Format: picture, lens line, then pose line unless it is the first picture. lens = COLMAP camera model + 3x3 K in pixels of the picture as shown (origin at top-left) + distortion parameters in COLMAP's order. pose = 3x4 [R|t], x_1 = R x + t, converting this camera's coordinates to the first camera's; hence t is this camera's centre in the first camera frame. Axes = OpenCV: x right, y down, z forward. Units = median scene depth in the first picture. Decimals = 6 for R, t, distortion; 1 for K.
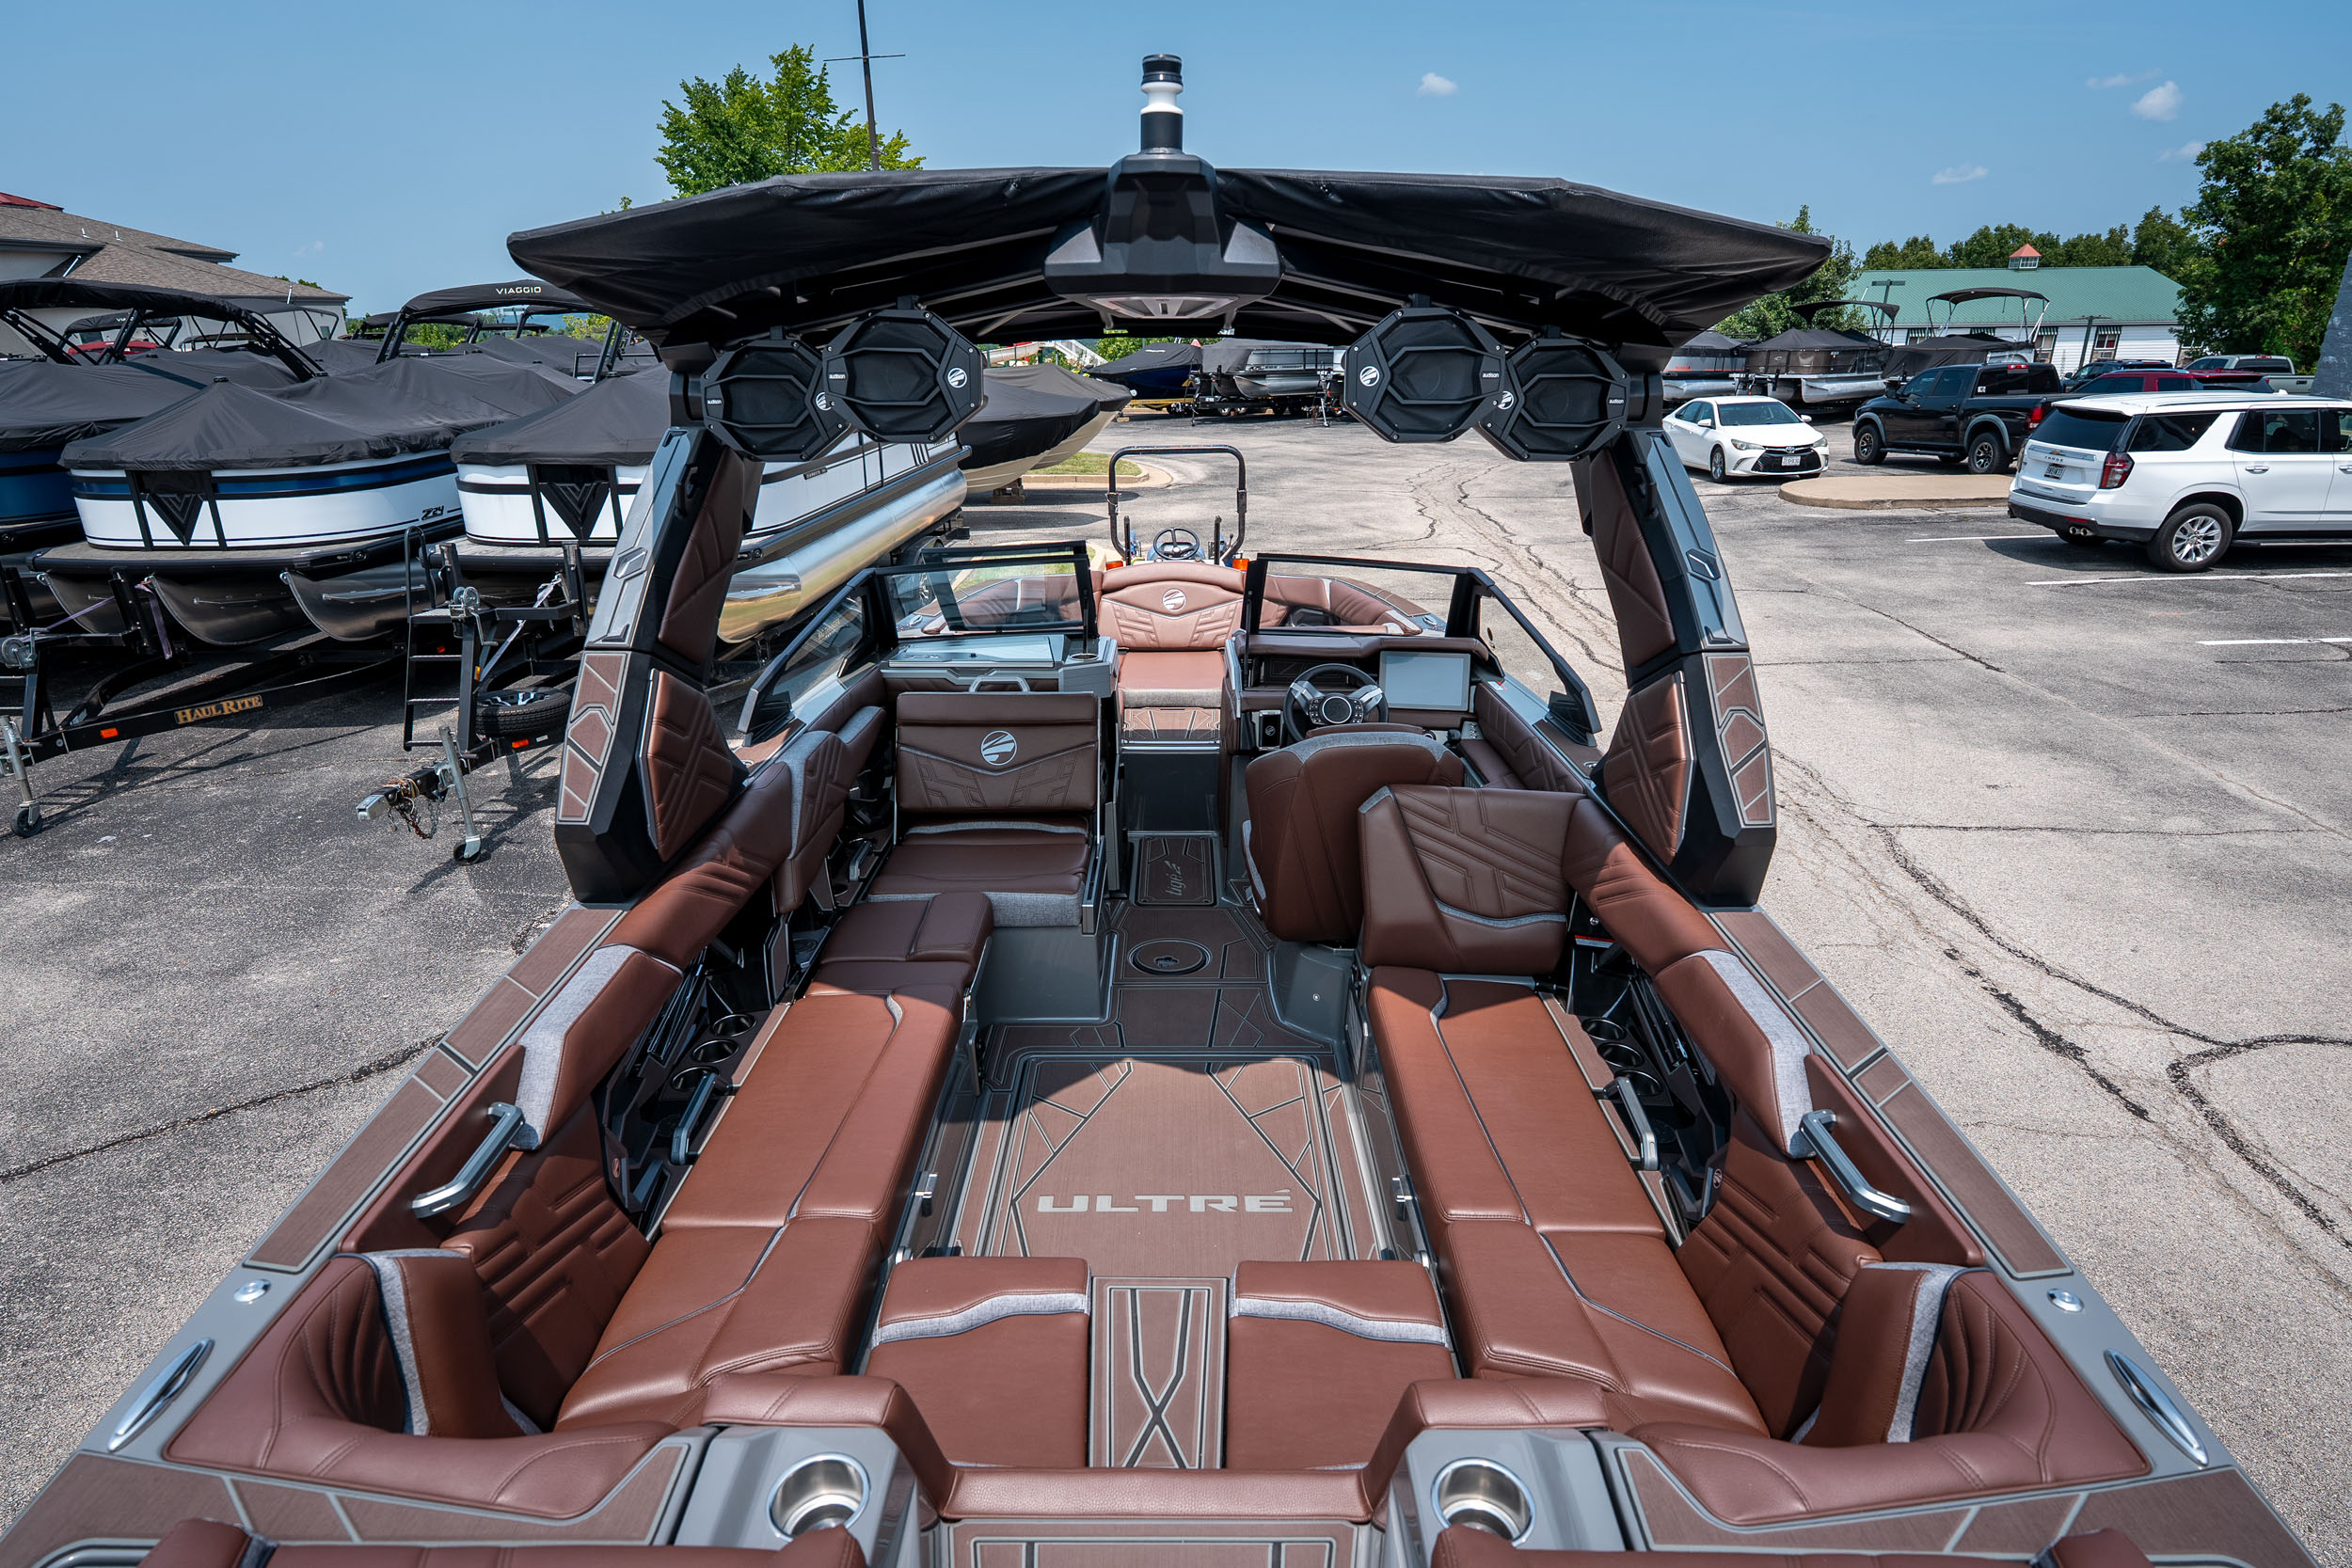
lens RADIAL K [[1273.7, 0, 1172.0], [0, 1273.7, 771.6], [0, 0, 1]] dist [0.001379, -0.000088]
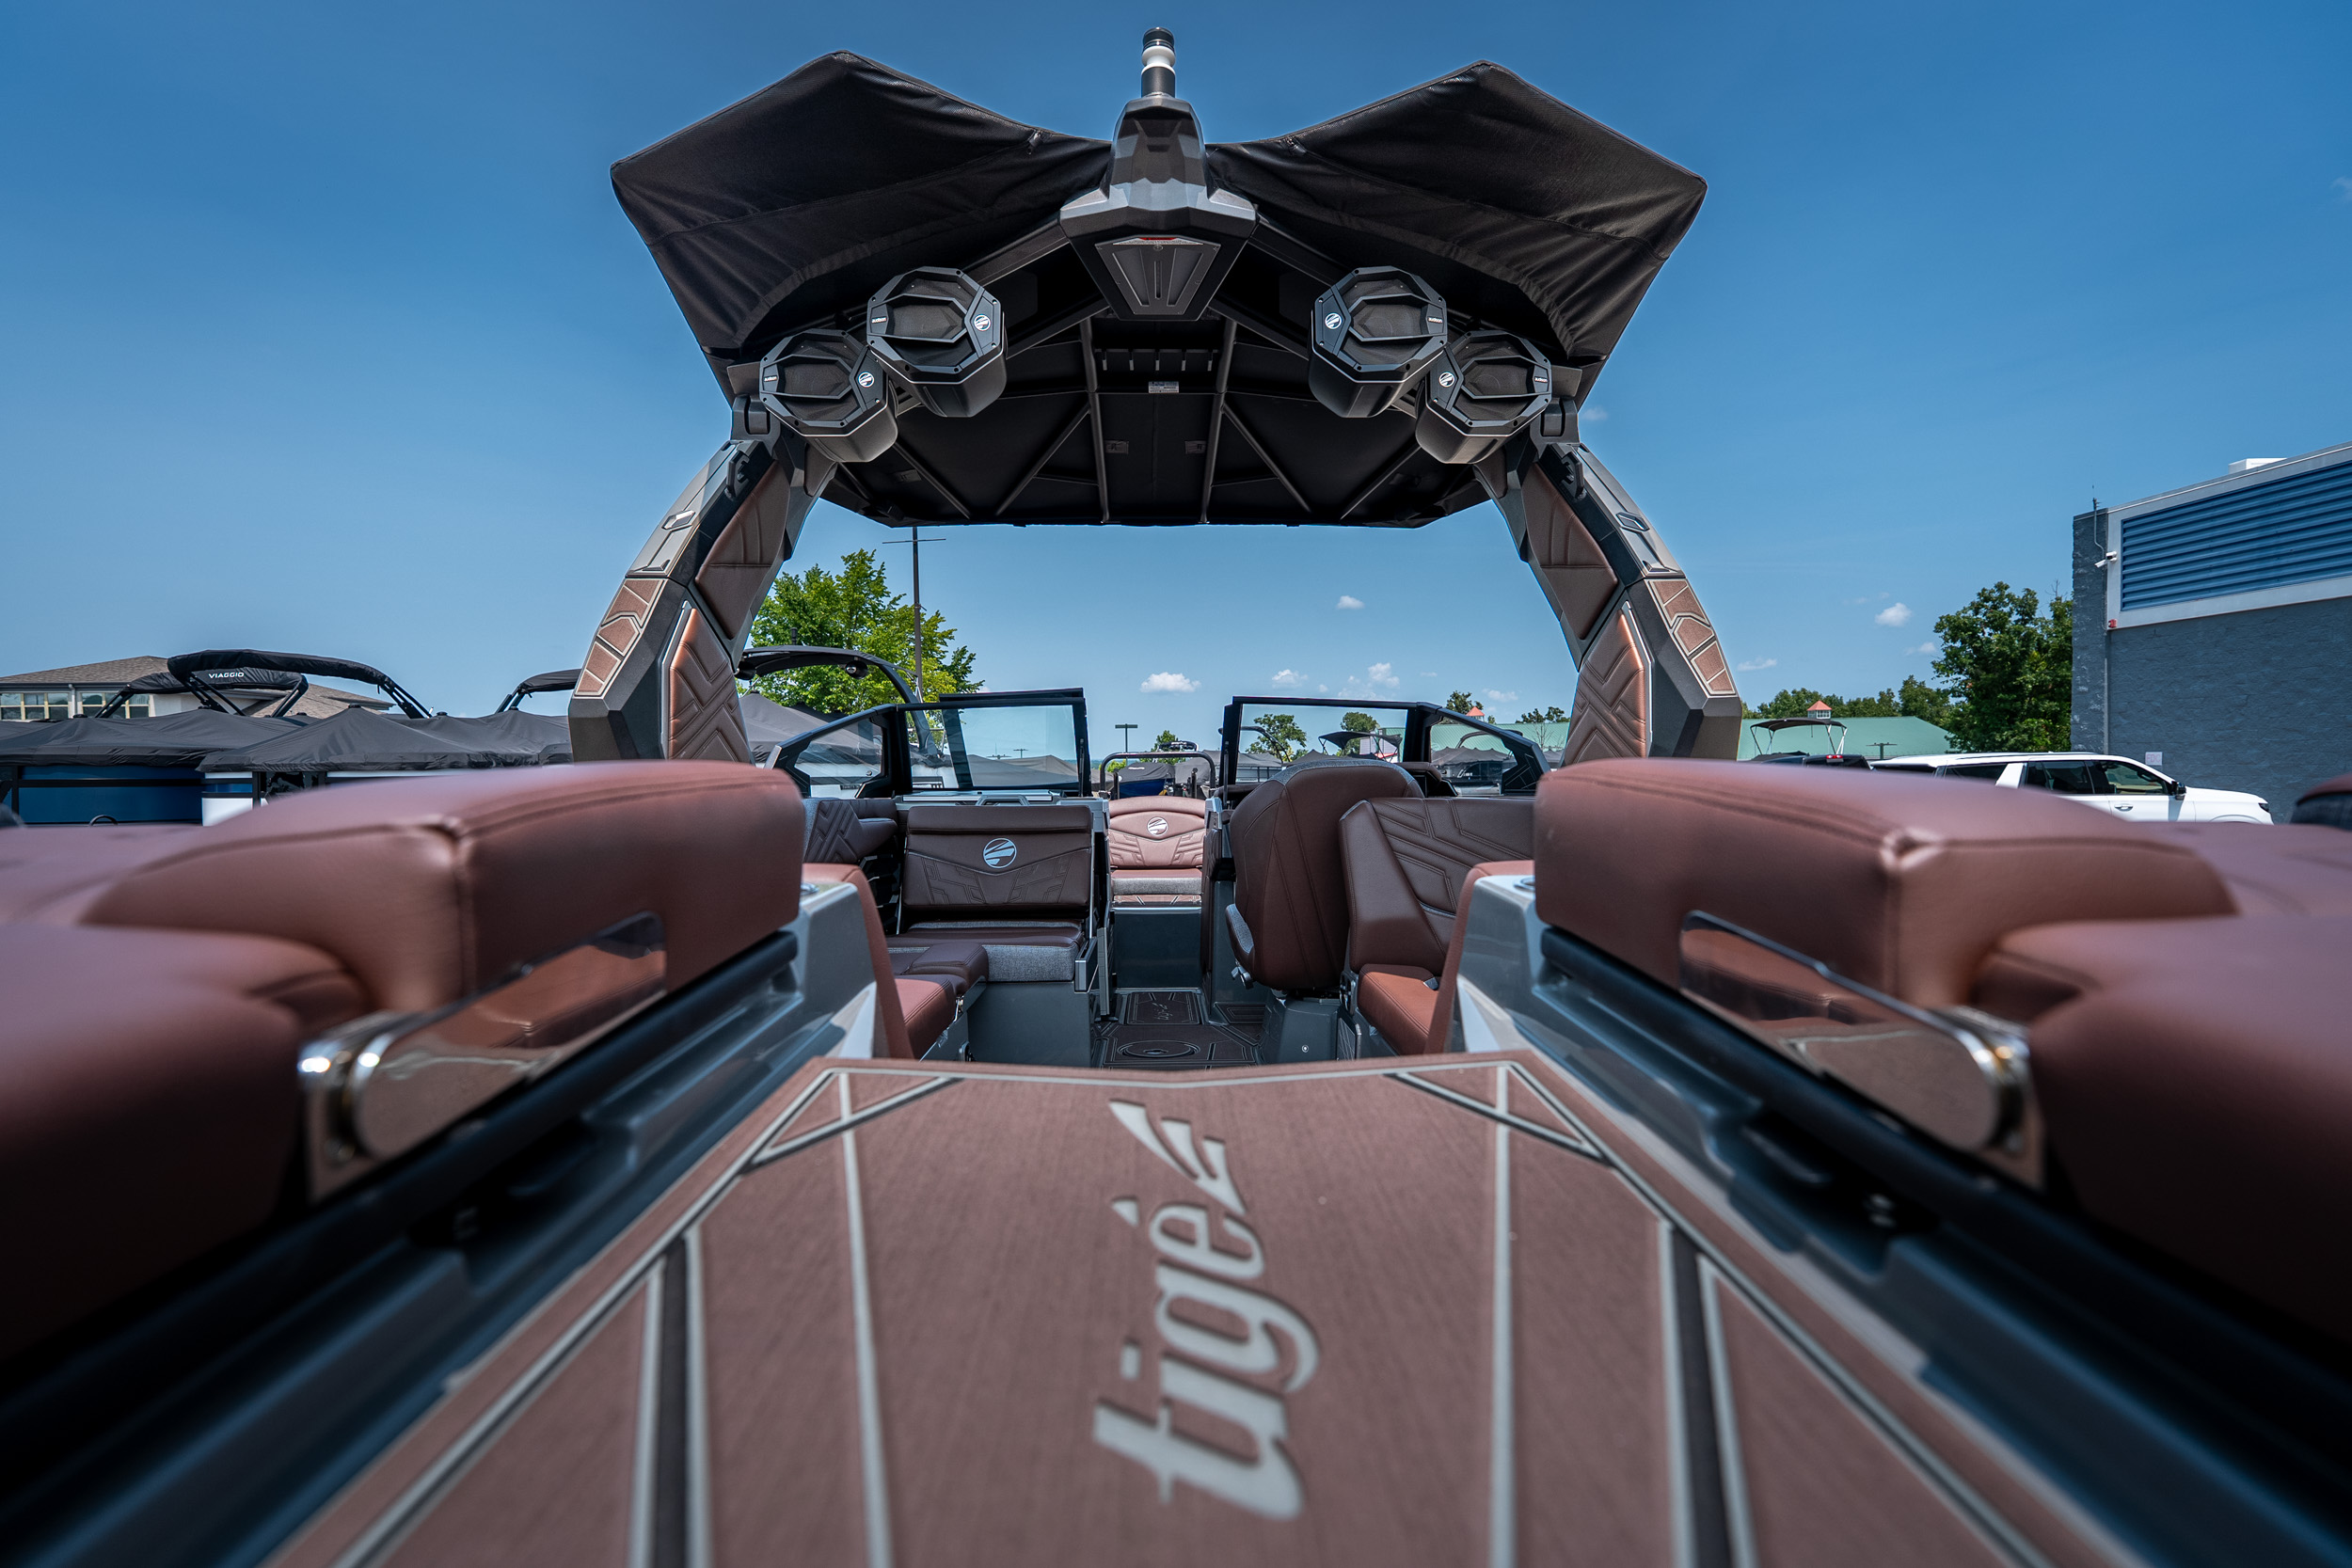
lens RADIAL K [[1091.5, 0, 1173.9], [0, 1091.5, 787.1], [0, 0, 1]] dist [-0.001378, -0.000101]
pose [[0.999740, -0.002378, 0.022659, -0.002775], [0.009577, 0.946283, -0.323197, 0.070913], [-0.020673, 0.323330, 0.946060, 0.031400]]
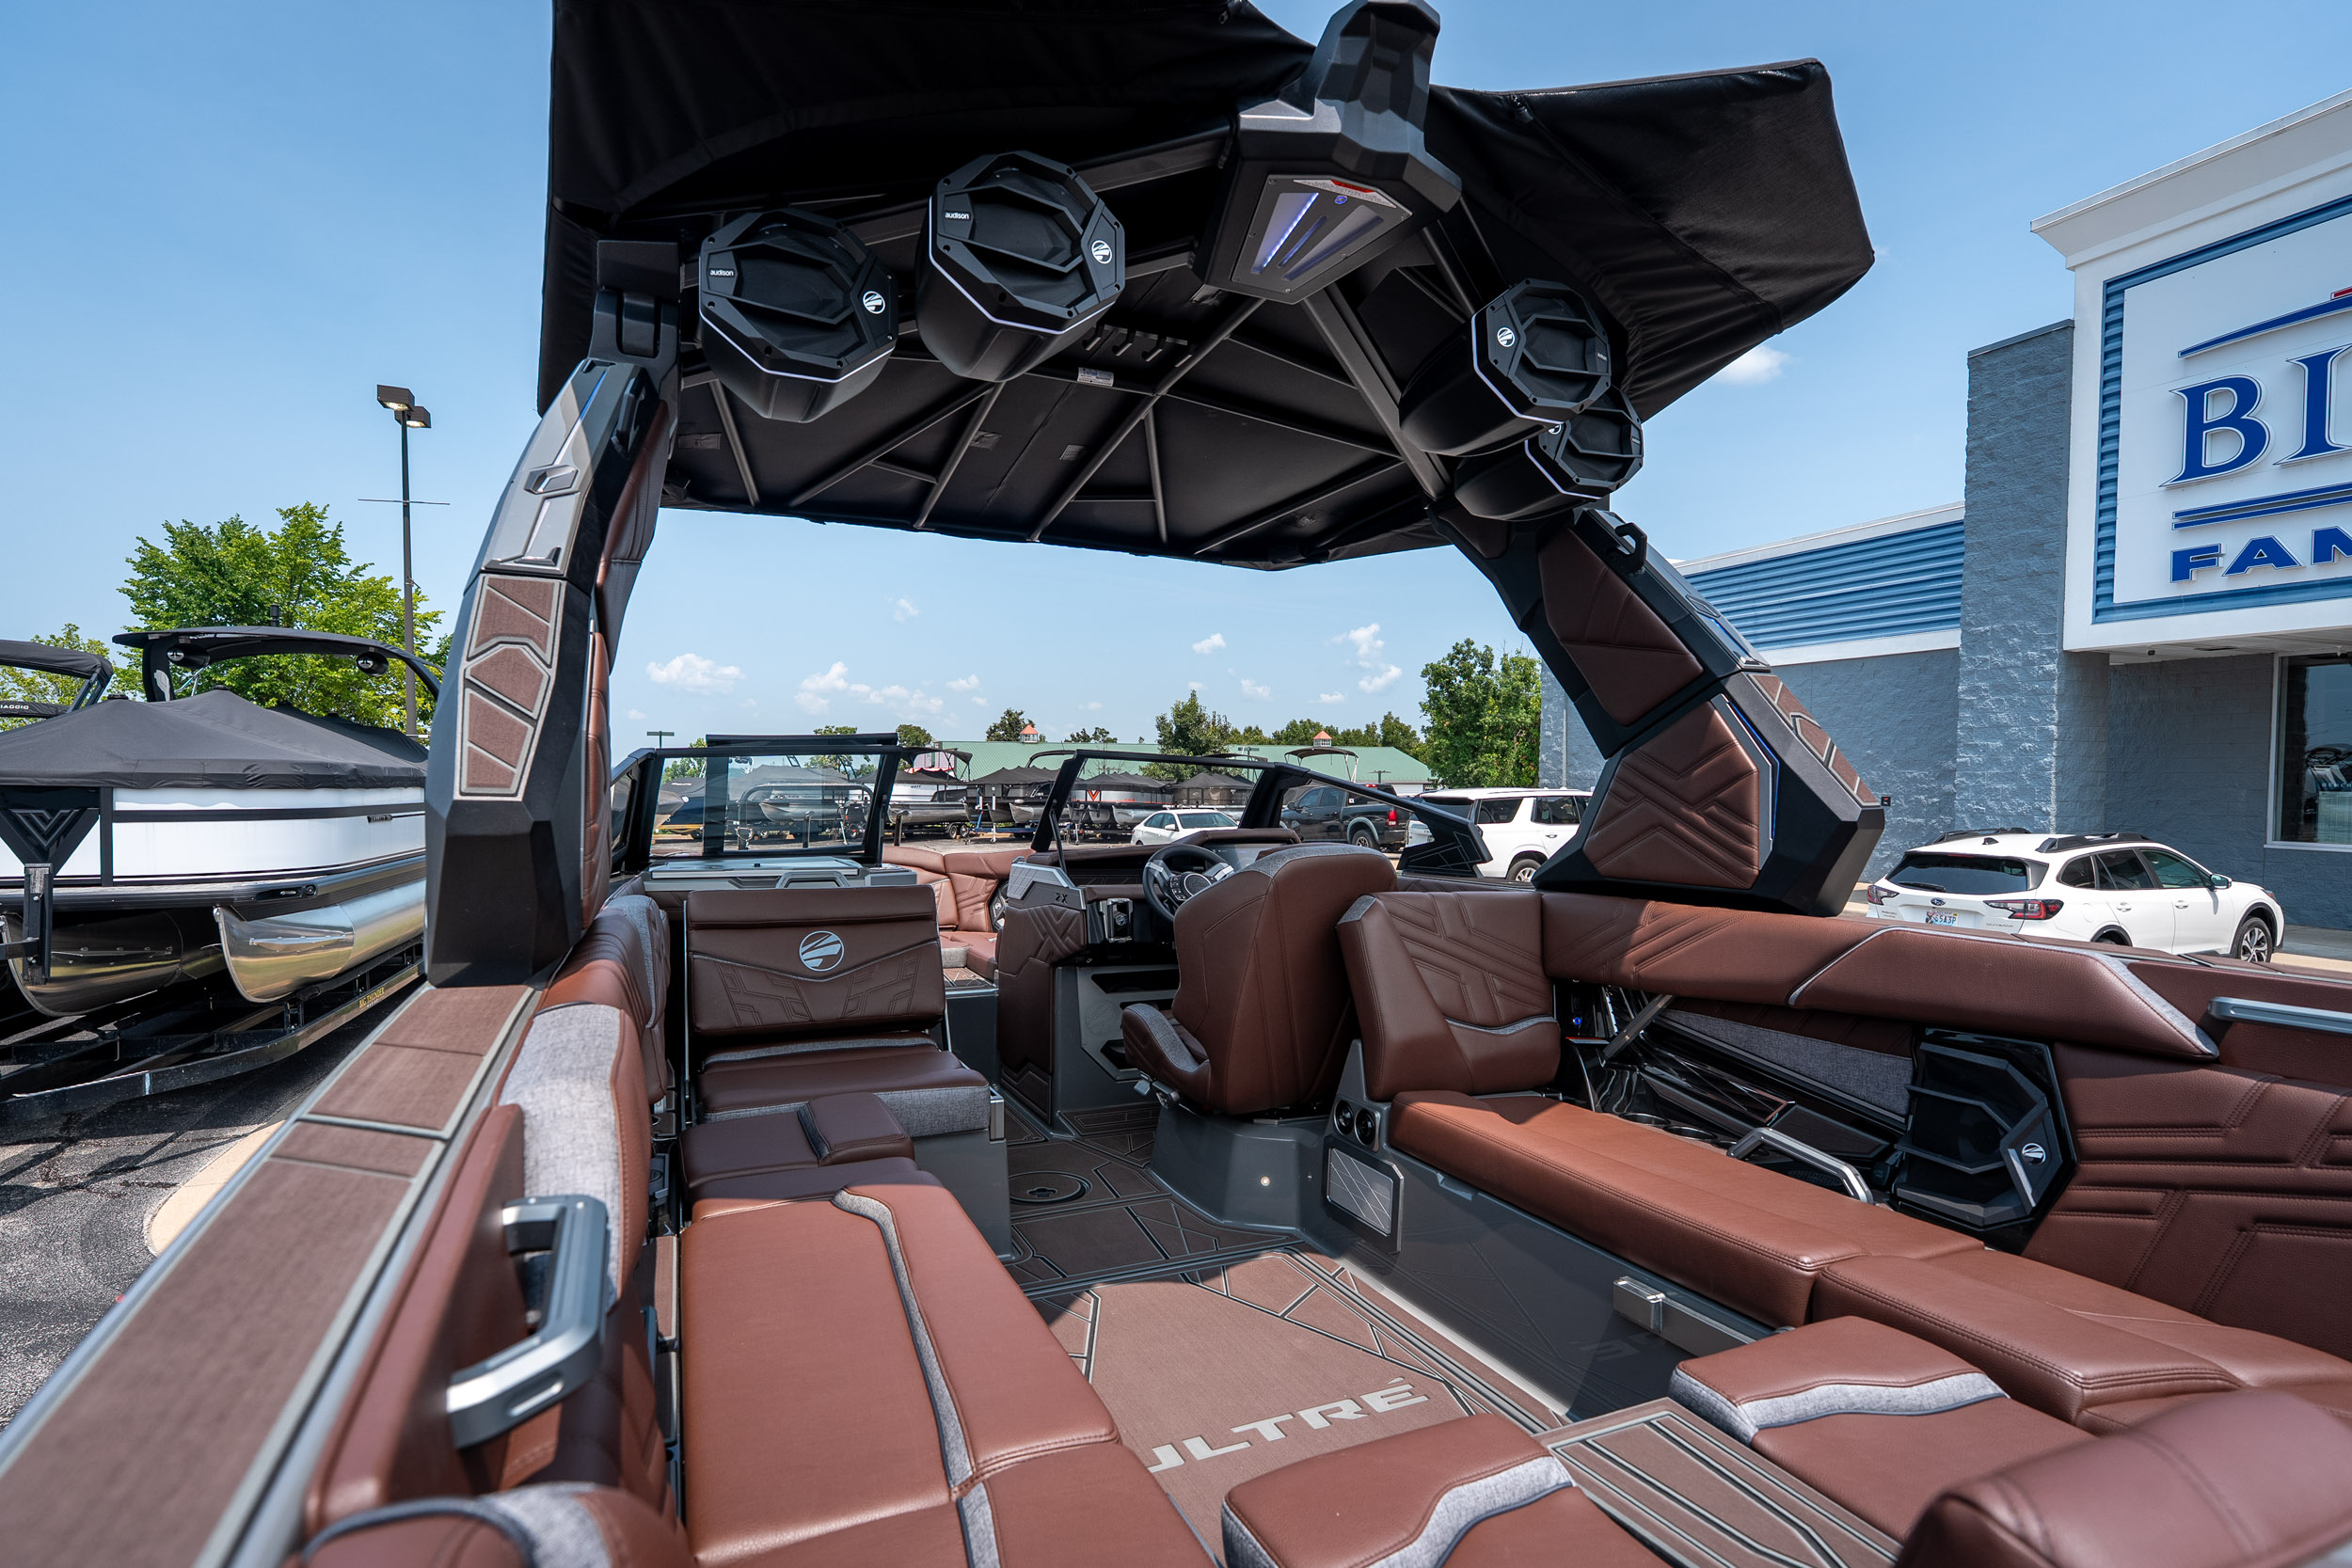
lens RADIAL K [[1097.2, 0, 1151.6], [0, 1097.2, 809.3], [0, 0, 1]] dist [-0.004595, 0.001035]
pose [[0.913937, 0.004265, 0.405833, -0.070958], [0.123704, 0.949437, -0.288559, 0.038961], [-0.386544, 0.313928, 0.867198, 0.083684]]
